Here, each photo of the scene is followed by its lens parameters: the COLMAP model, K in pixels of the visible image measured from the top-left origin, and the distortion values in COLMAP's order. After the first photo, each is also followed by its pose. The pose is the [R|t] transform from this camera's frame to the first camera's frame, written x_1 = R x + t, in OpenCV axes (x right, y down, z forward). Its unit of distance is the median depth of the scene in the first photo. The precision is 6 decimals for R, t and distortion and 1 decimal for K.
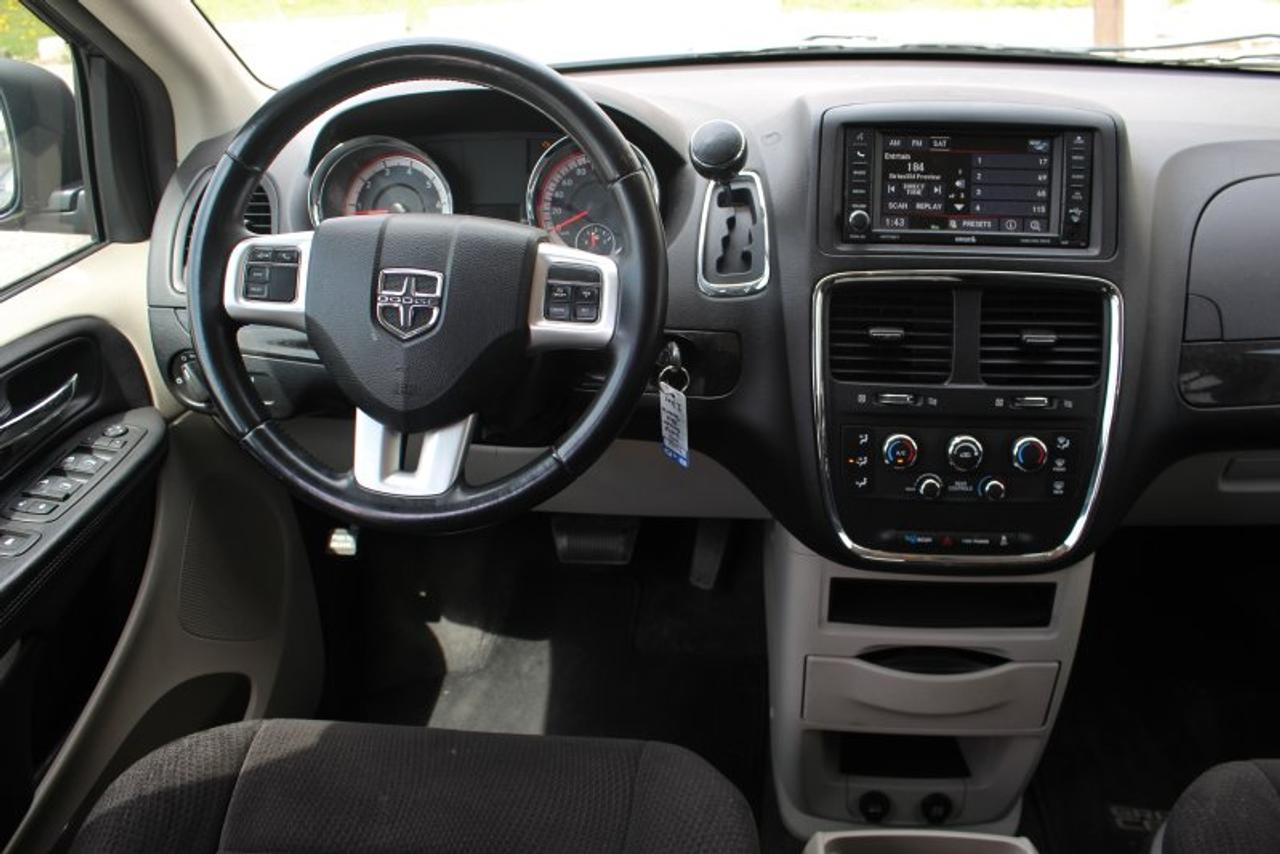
lens RADIAL K [[1106.5, 0, 640.0], [0, 1106.5, 427.0], [0, 0, 1]] dist [-0.152670, 0.142305]
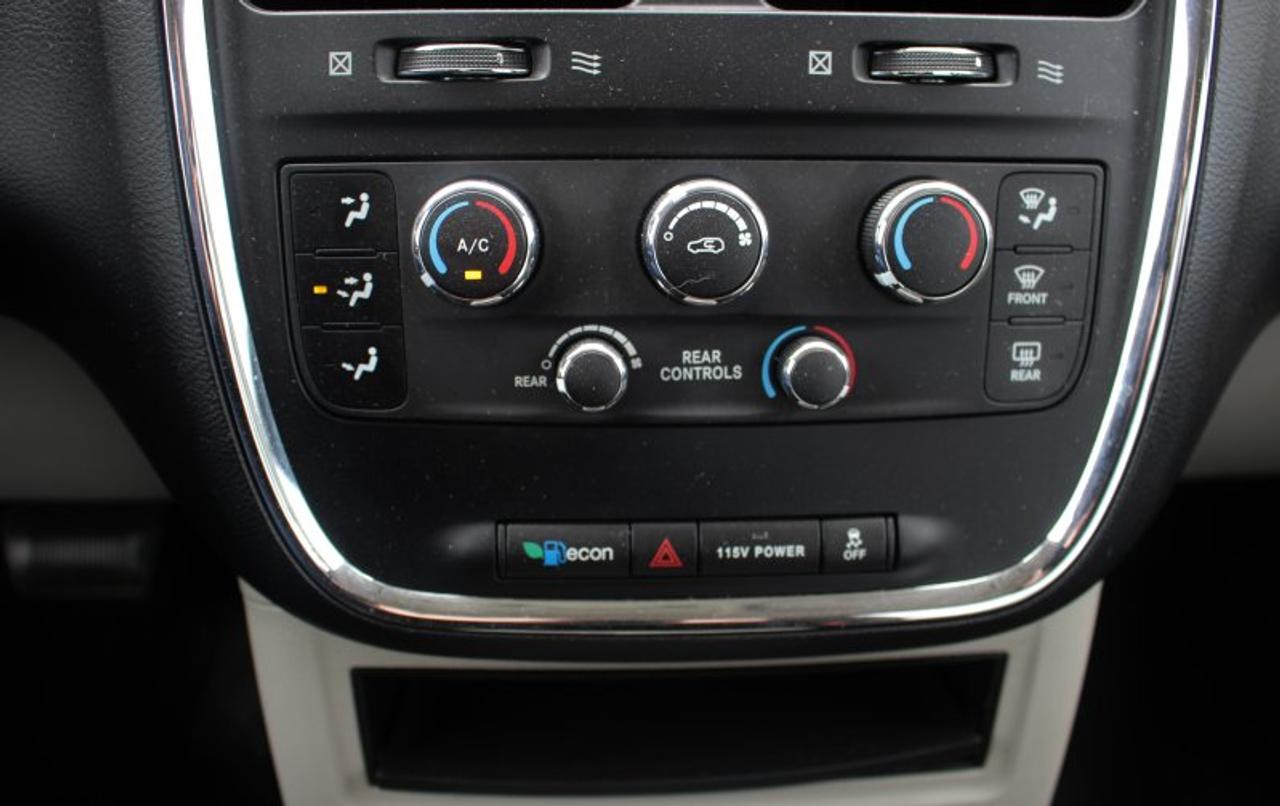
lens RADIAL K [[1123.7, 0, 640.9], [0, 1123.7, 379.7], [0, 0, 1]] dist [-0.149892, 0.170310]
pose [[0.989495, -0.028426, 0.141743, 0.237040], [0.030591, 0.999446, -0.013118, 0.061900], [-0.141292, 0.017316, 0.989817, 0.712808]]
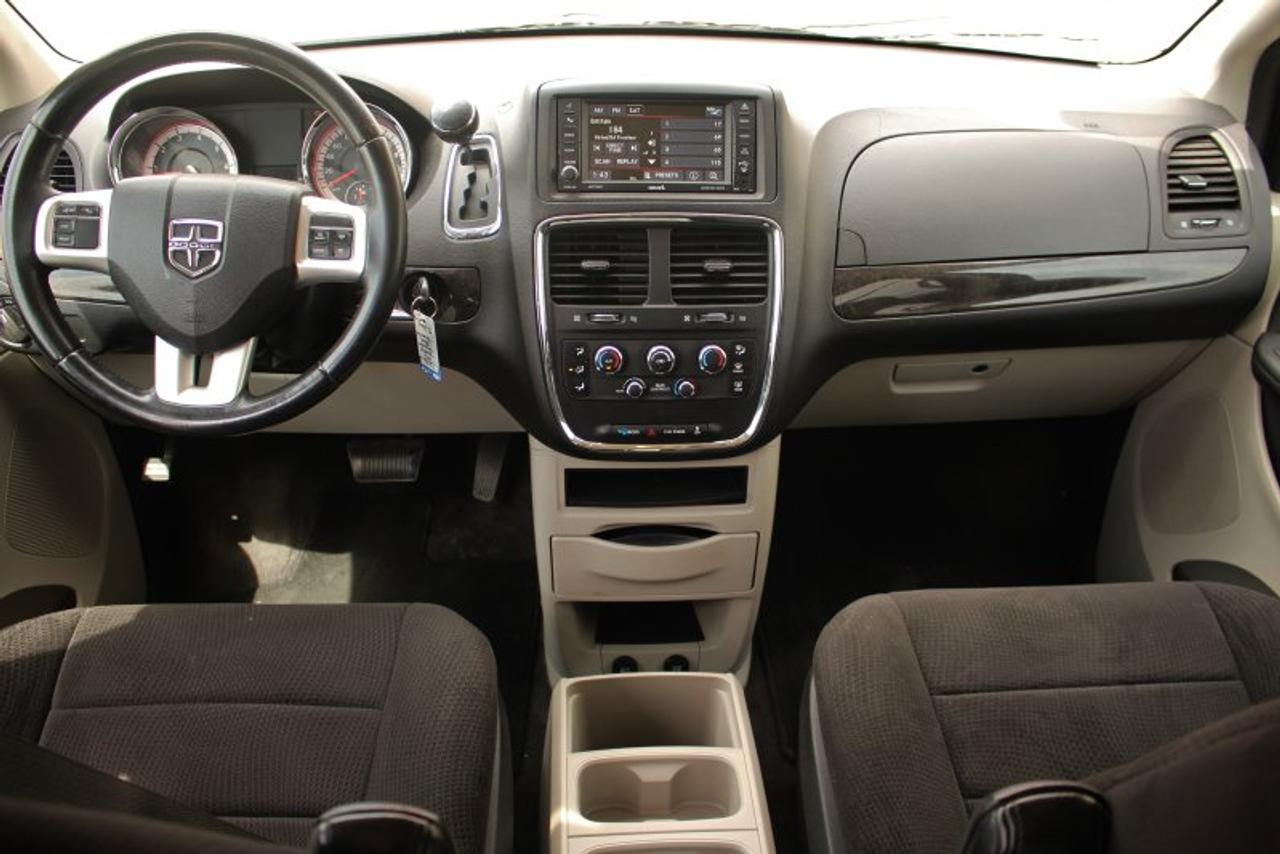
lens RADIAL K [[1106.5, 0, 640.0], [0, 1106.5, 427.0], [0, 0, 1]] dist [-0.152670, 0.142305]
pose [[0.989042, -0.036179, 0.143131, 0.090417], [0.030946, 0.998775, 0.038620, 0.050414], [-0.144353, -0.033768, 0.988950, -0.241773]]
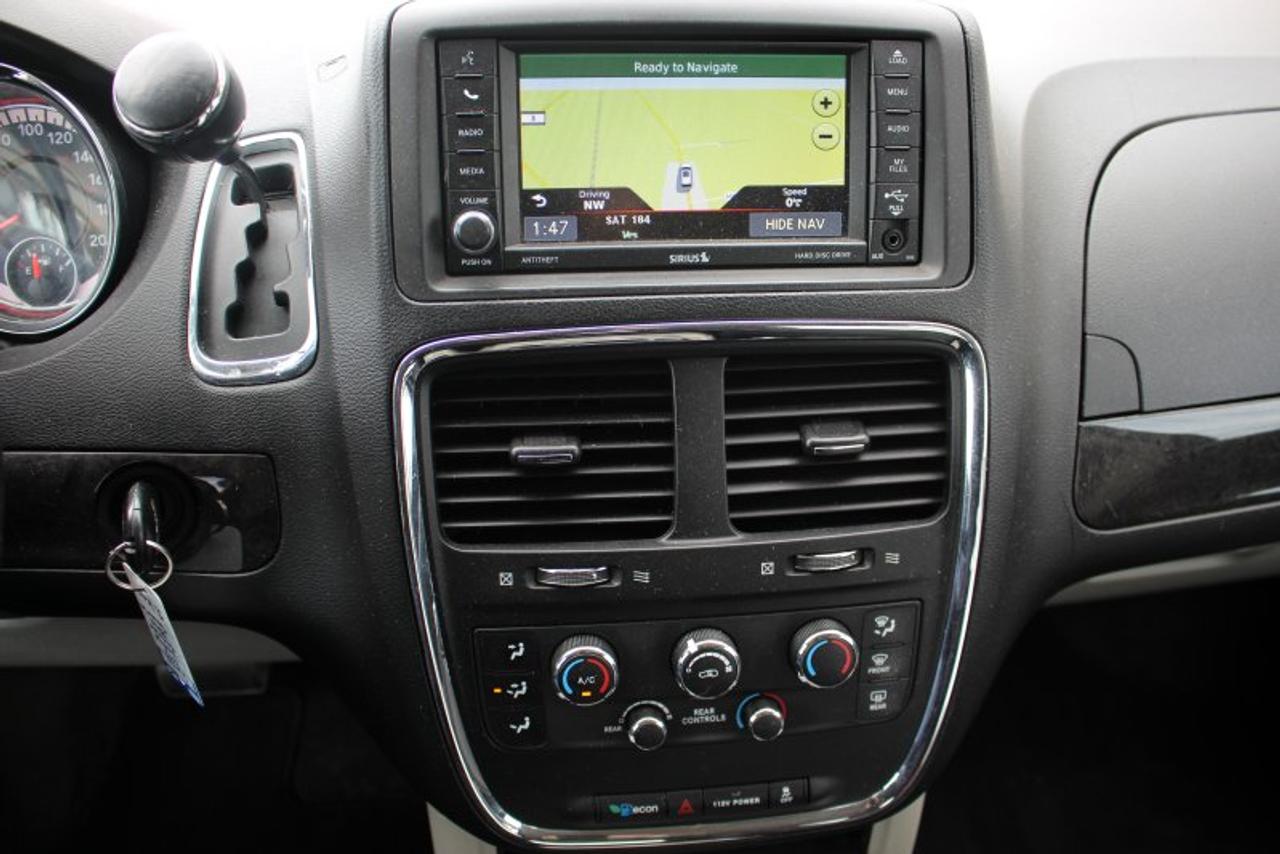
lens RADIAL K [[1050.1, 0, 640.0], [0, 1050.1, 427.0], [0, 0, 1]] dist [-0.140019, 0.111648]
pose [[0.978836, -0.073571, 0.190962, 0.175831], [0.058283, 0.994719, 0.084479, -0.135307], [-0.196169, -0.071561, 0.977955, 0.516664]]
